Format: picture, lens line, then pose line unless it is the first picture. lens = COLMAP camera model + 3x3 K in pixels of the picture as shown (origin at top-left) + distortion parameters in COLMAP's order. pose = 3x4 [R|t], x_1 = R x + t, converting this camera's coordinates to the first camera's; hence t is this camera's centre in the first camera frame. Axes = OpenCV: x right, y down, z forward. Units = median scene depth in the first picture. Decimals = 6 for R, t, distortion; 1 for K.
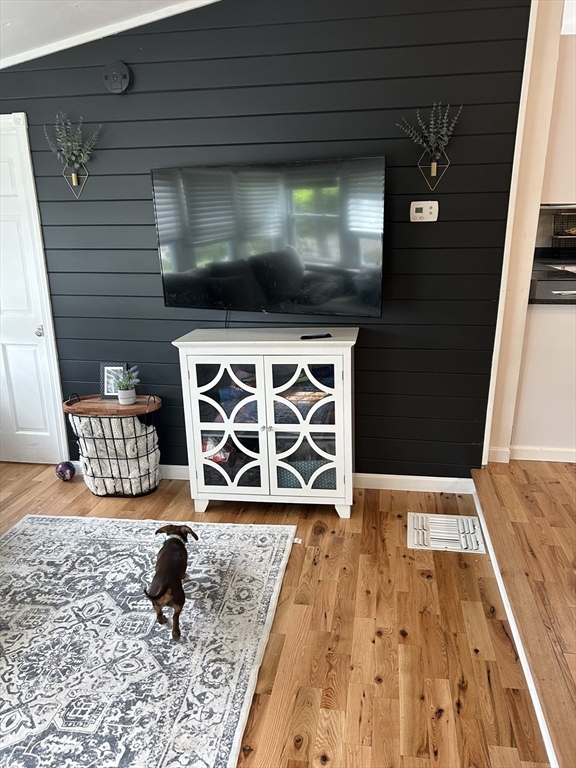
lens RADIAL K [[577.5, 0, 282.2], [0, 577.5, 385.2], [0, 0, 1]] dist [0.027236, -0.040973]
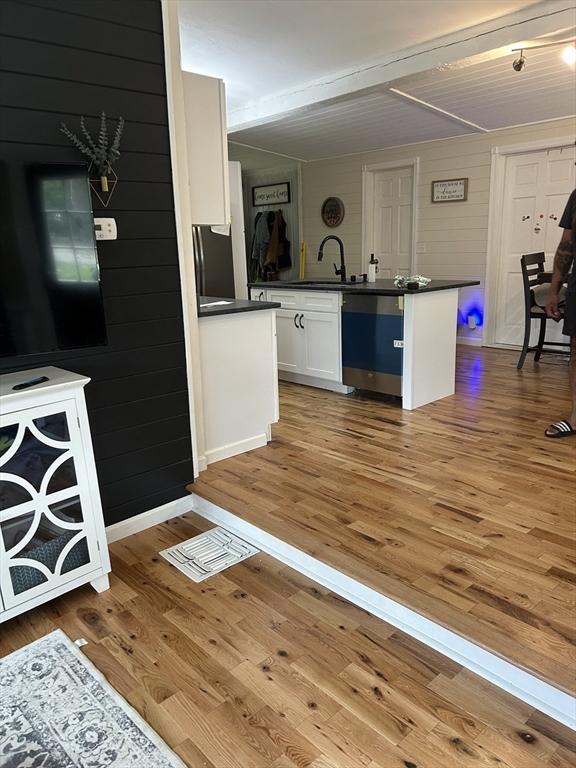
lens RADIAL K [[577.5, 0, 285.0], [0, 577.5, 381.4], [0, 0, 1]] dist [0.027236, -0.040973]
pose [[0.613202, -0.197086, 0.764945, -0.365675], [0.246325, 0.967797, 0.051889, -0.048540], [-0.750538, 0.156606, 0.642003, 0.260813]]
